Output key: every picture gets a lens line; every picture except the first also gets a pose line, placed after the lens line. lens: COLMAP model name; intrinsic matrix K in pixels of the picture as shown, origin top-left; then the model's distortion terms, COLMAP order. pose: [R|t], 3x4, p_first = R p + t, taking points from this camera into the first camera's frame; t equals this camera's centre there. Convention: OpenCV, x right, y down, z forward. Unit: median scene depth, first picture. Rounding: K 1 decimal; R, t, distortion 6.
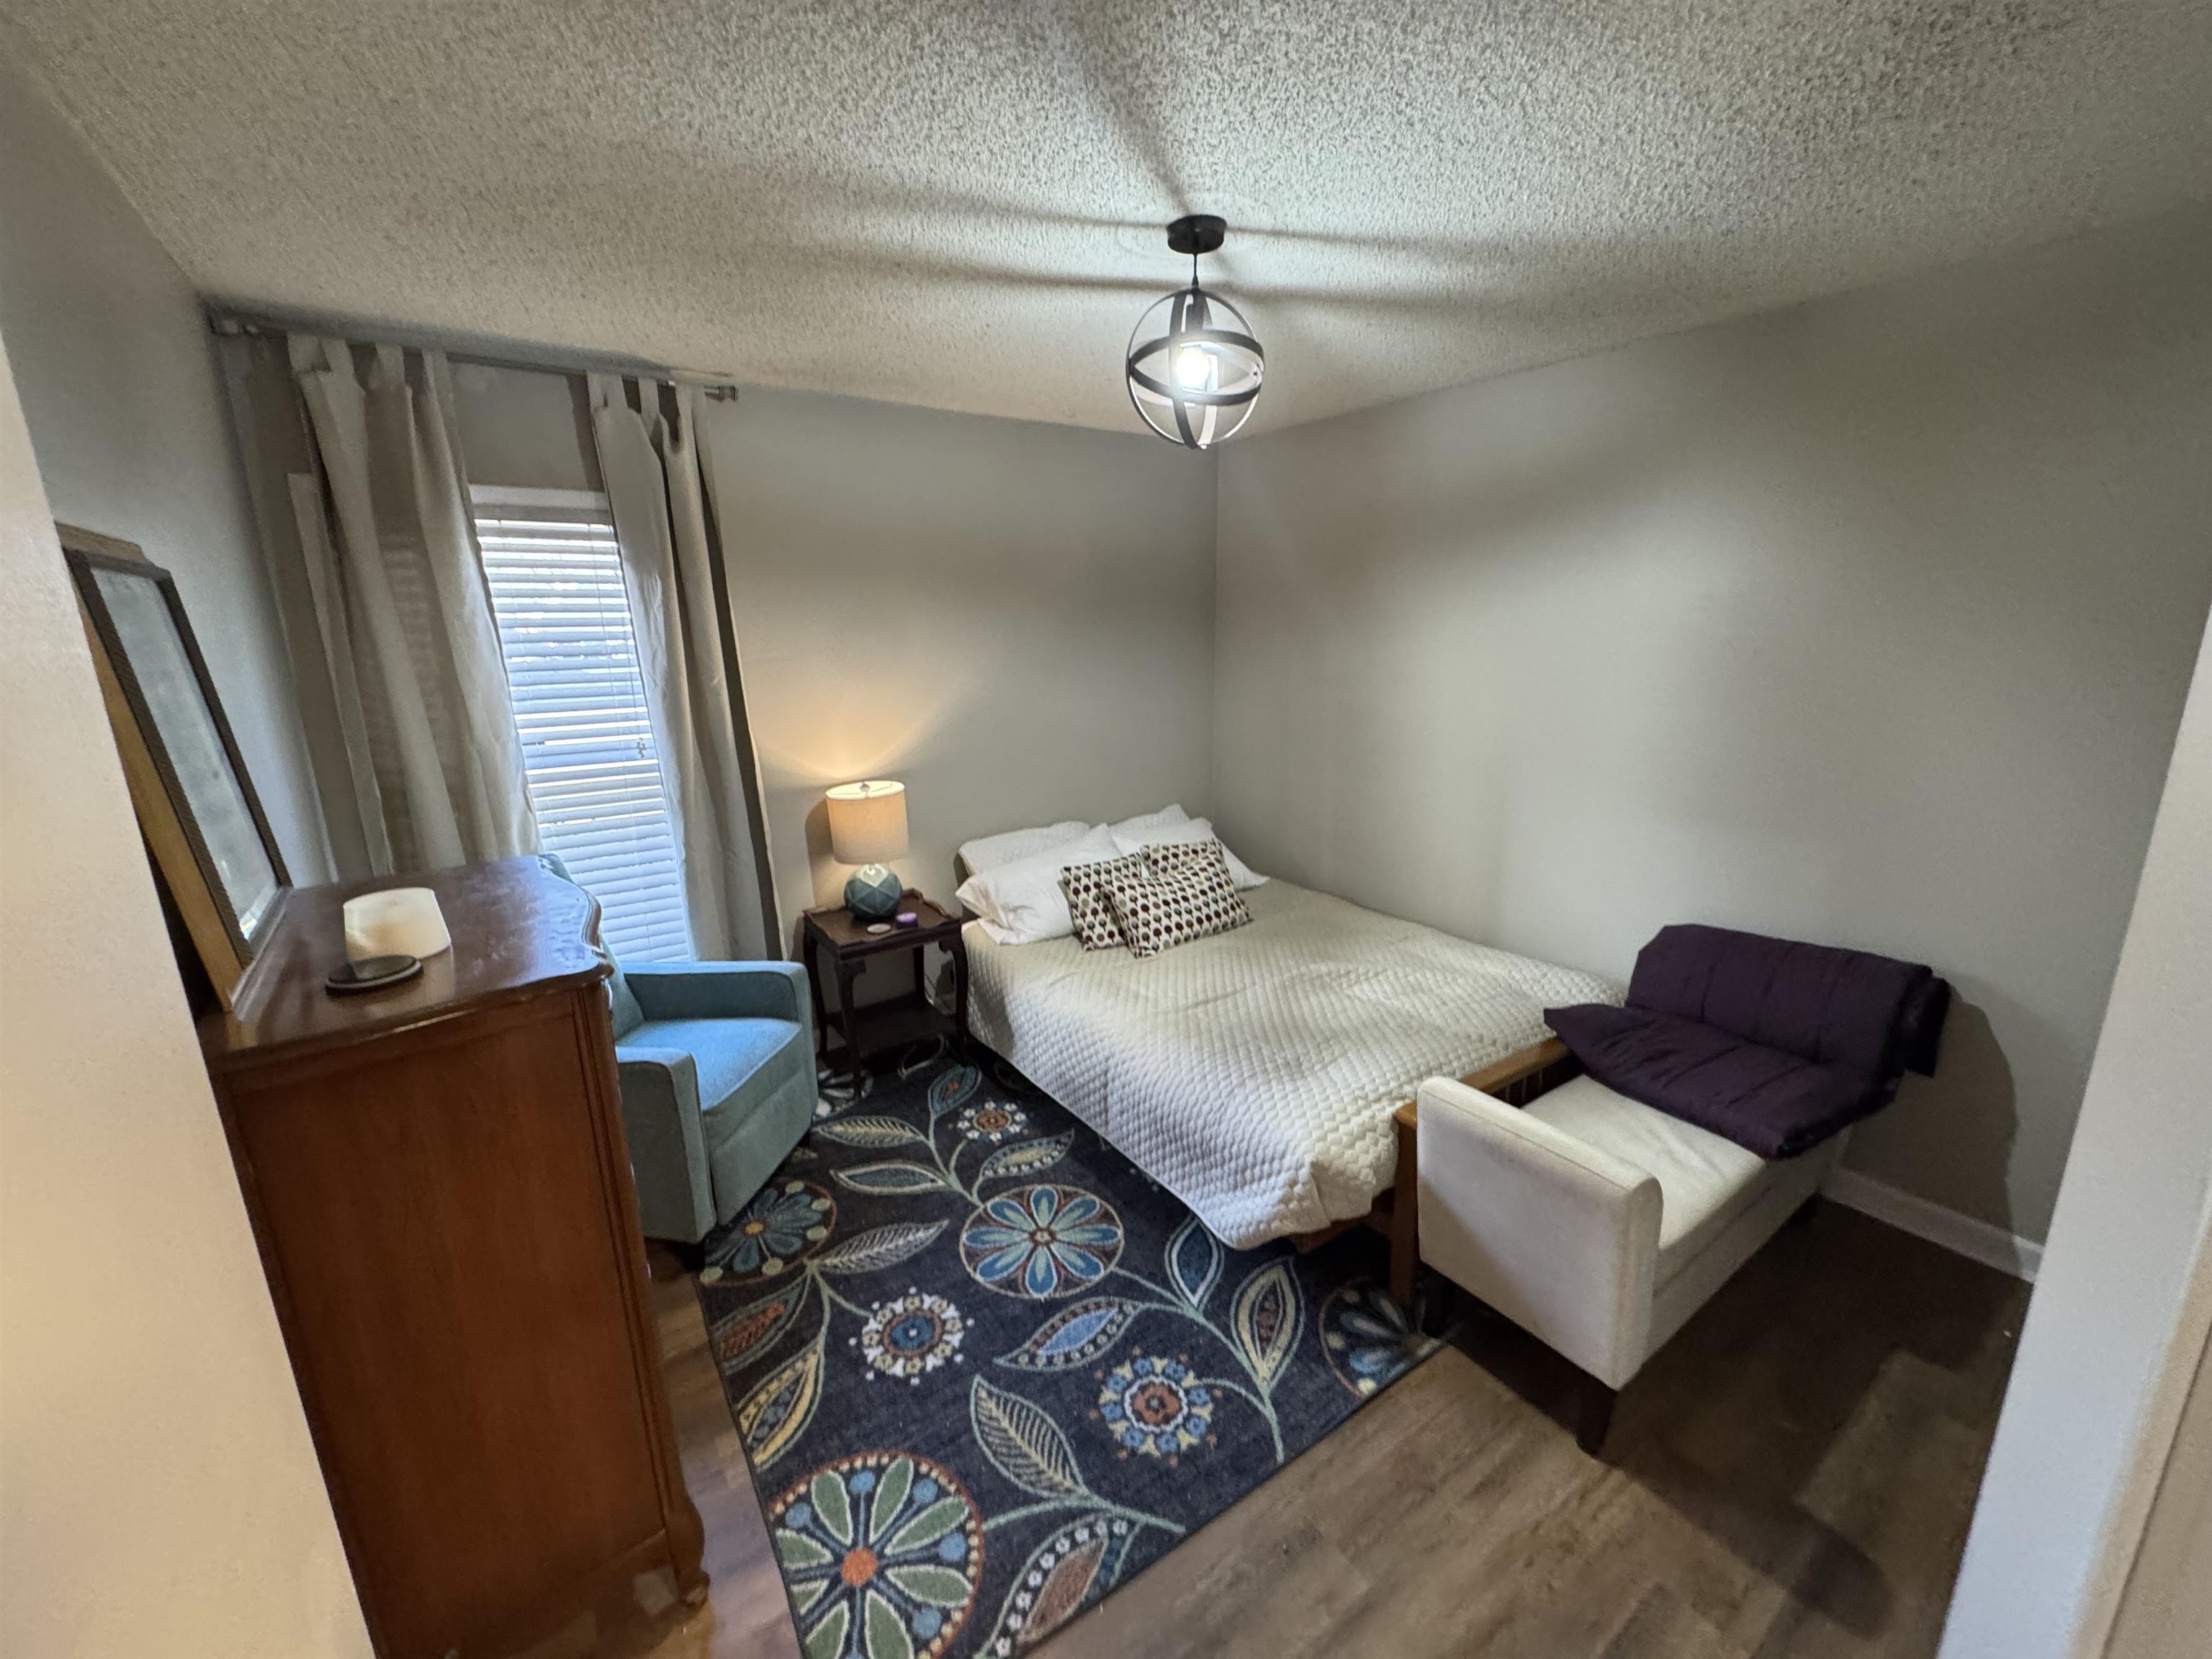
lens RADIAL K [[882.7, 0, 1105.5], [0, 882.7, 833.1], [0, 0, 1]] dist [-0.000529, -0.000880]
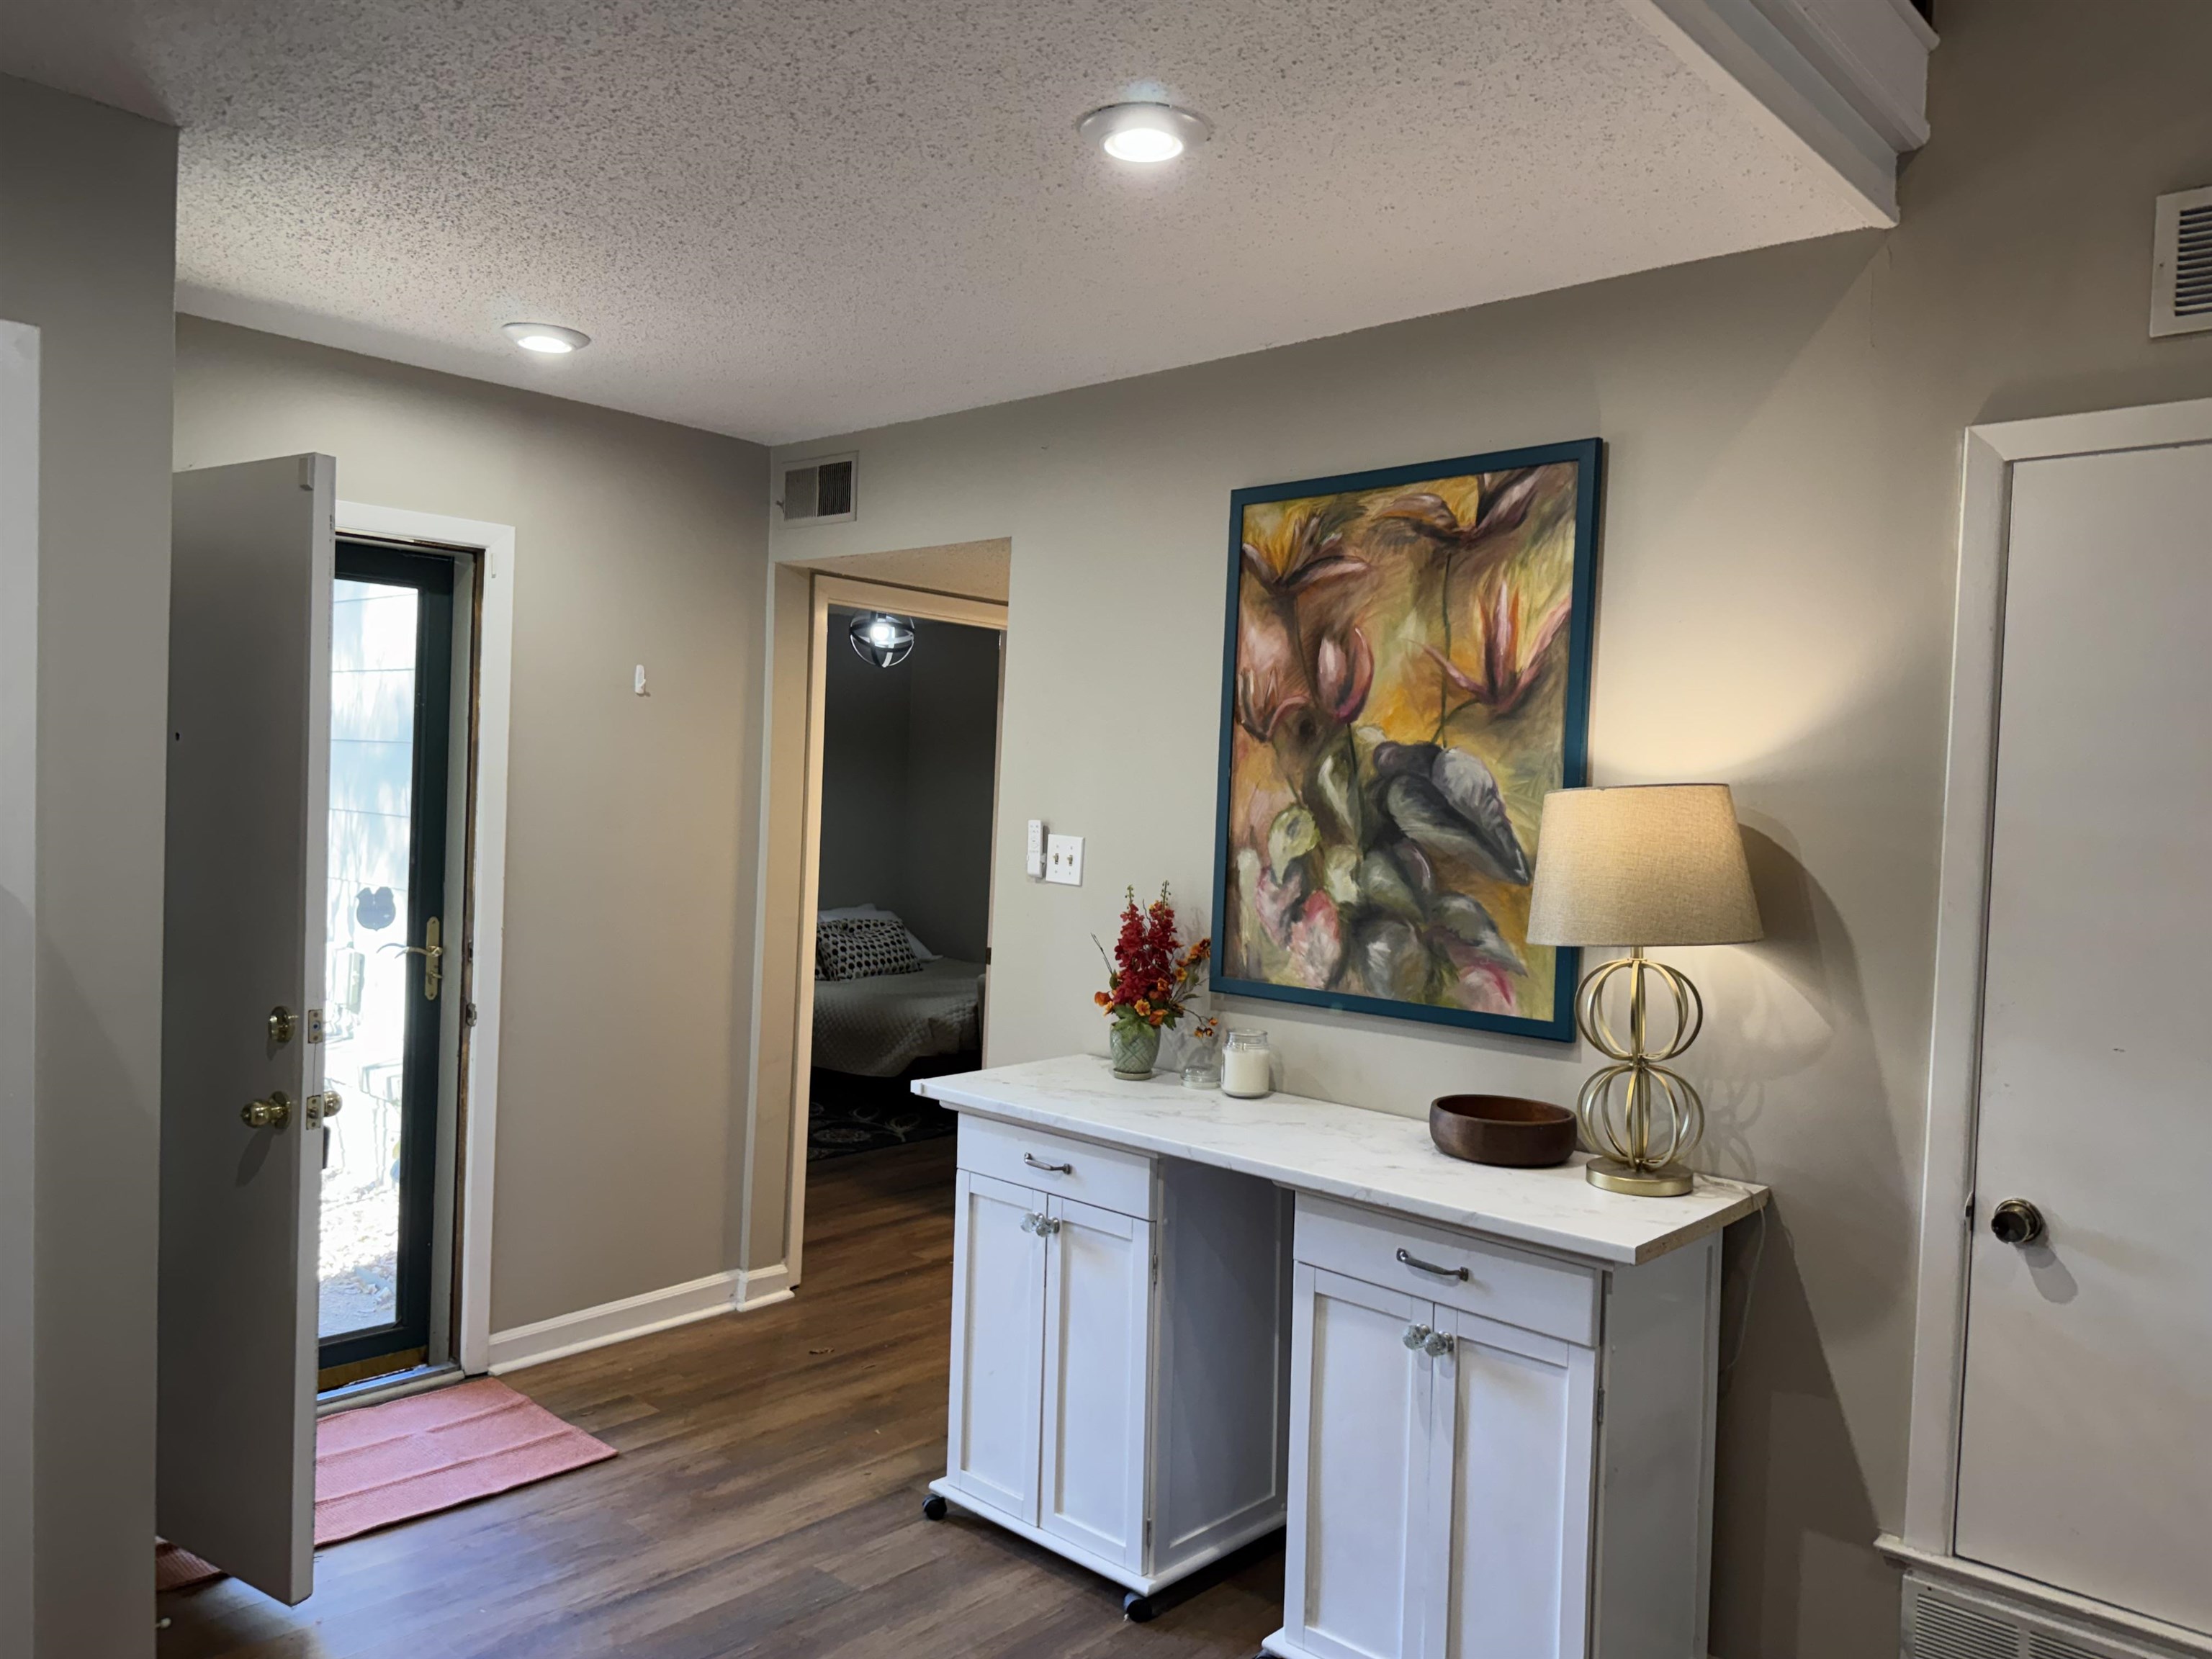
lens RADIAL K [[1578.0, 0, 1107.1], [0, 1578.0, 827.5], [0, 0, 1]] dist [0.034901, -0.039166]
pose [[0.975972, 0.054544, 0.210961, -0.084291], [-0.010254, 0.978587, -0.205580, 0.403382], [-0.217657, 0.198477, 0.955632, -1.493782]]
